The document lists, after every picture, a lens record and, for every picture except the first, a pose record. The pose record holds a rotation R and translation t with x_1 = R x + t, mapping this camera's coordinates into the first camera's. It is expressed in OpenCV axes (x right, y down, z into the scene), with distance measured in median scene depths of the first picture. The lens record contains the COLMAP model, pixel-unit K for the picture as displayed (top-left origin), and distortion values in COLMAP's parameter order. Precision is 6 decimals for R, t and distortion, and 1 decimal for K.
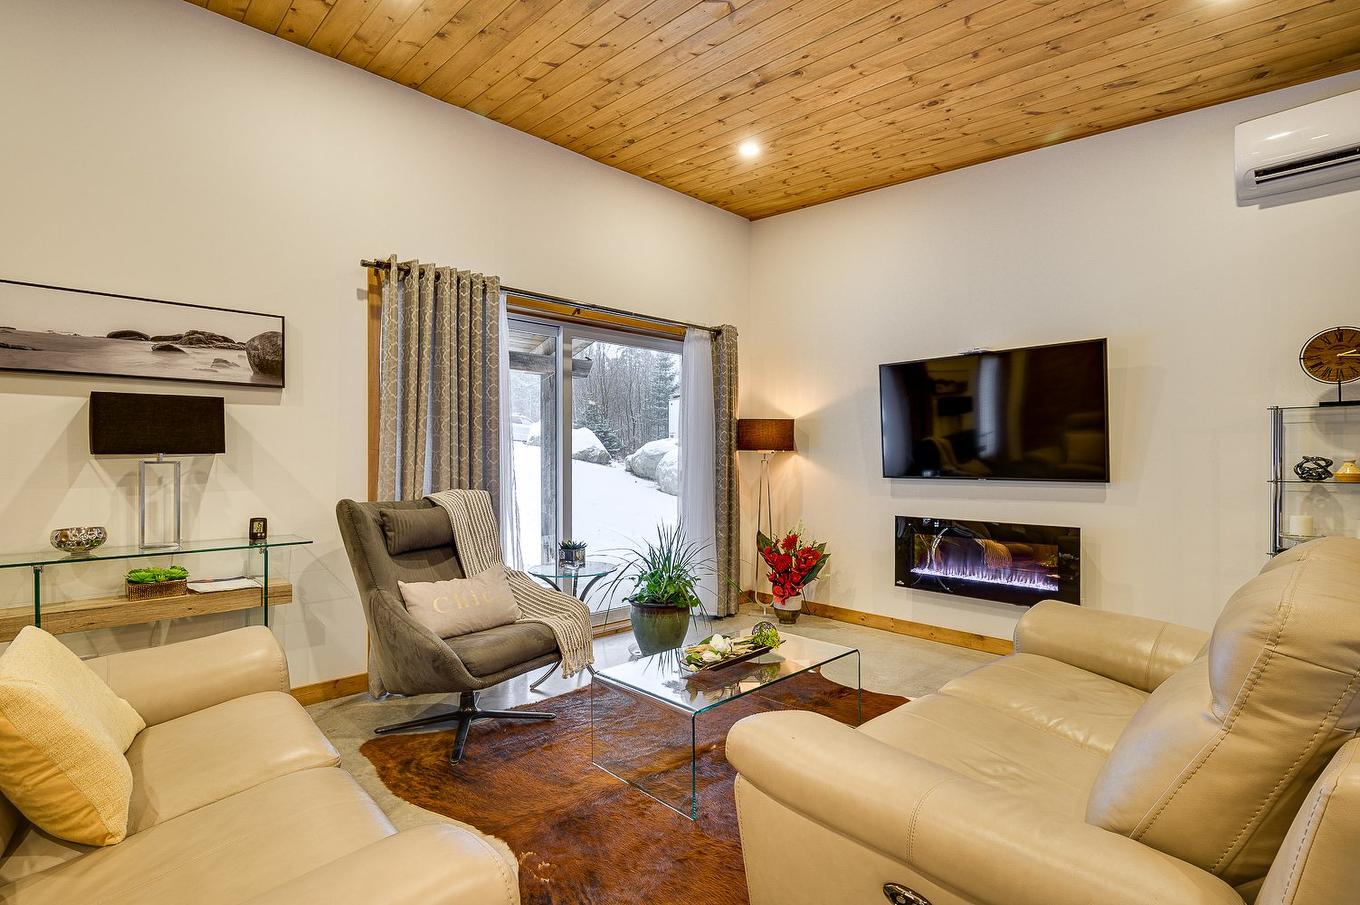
lens RADIAL K [[647.8, 0, 685.9], [0, 647.8, 461.9], [0, 0, 1]] dist [0.003467, -0.000024]
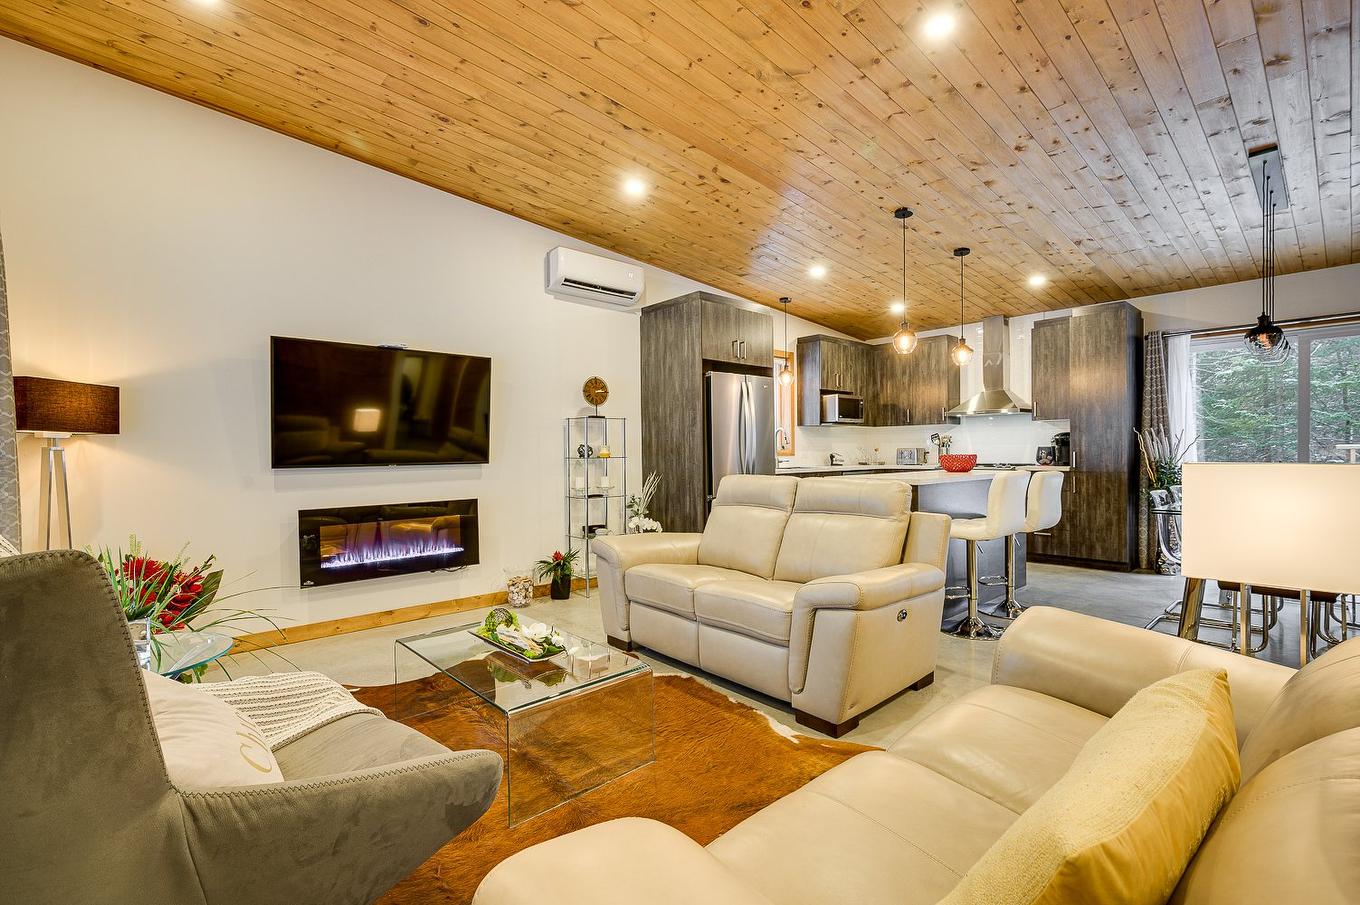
lens RADIAL K [[602.5, 0, 687.5], [0, 602.5, 458.6], [0, 0, 1]] dist [0.000510, 0.000044]
pose [[0.028381, -0.012532, 0.999519, -0.577563], [0.013146, 0.999840, 0.012163, 0.010760], [-0.999511, 0.012794, 0.028541, 0.520549]]
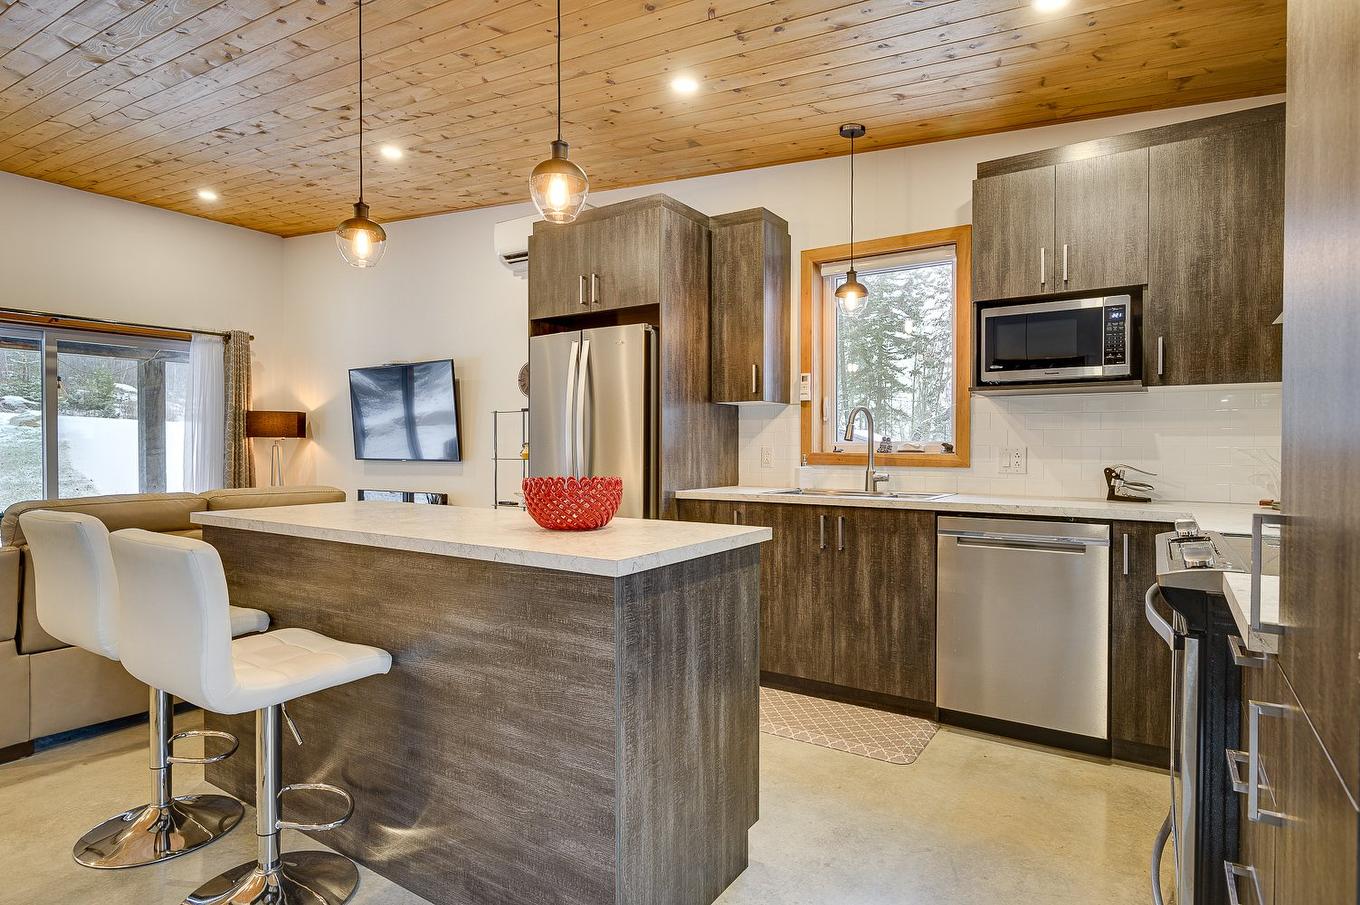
lens RADIAL K [[727.2, 0, 685.4], [0, 727.2, 454.8], [0, 0, 1]] dist [0.003645, 0.000184]
pose [[0.974499, -0.003753, 0.224360, 0.773509], [0.001252, 0.999936, 0.011288, 0.000638], [-0.224388, -0.010719, 0.974441, -0.655400]]
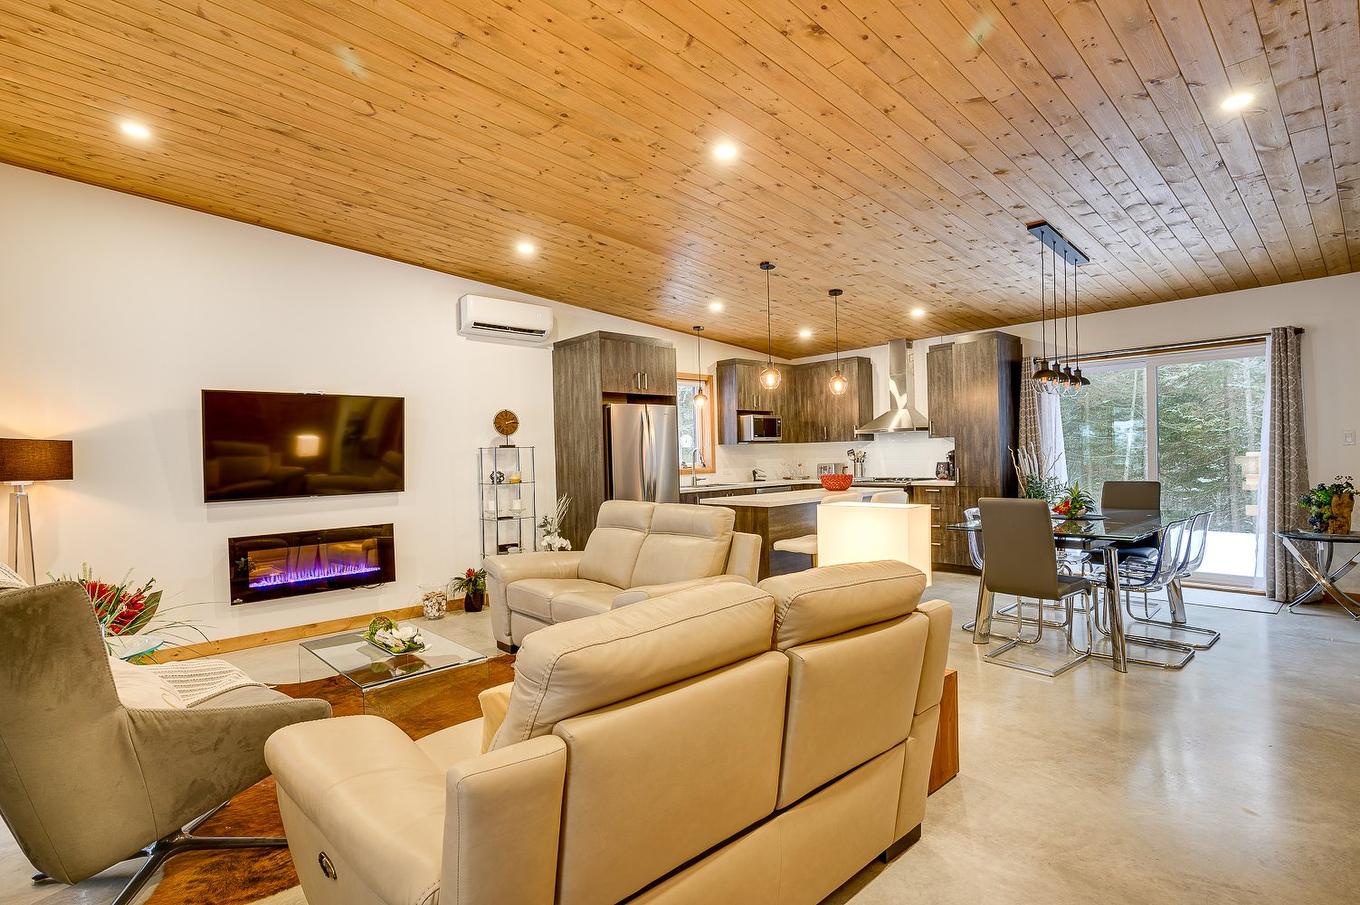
lens RADIAL K [[647.8, 0, 685.9], [0, 647.8, 461.9], [0, 0, 1]] dist [0.003467, -0.000024]
pose [[0.016069, -0.011347, 0.999807, -0.826350], [0.027882, 0.999552, 0.010896, -0.034660], [-0.999482, 0.027701, 0.016378, 0.295129]]
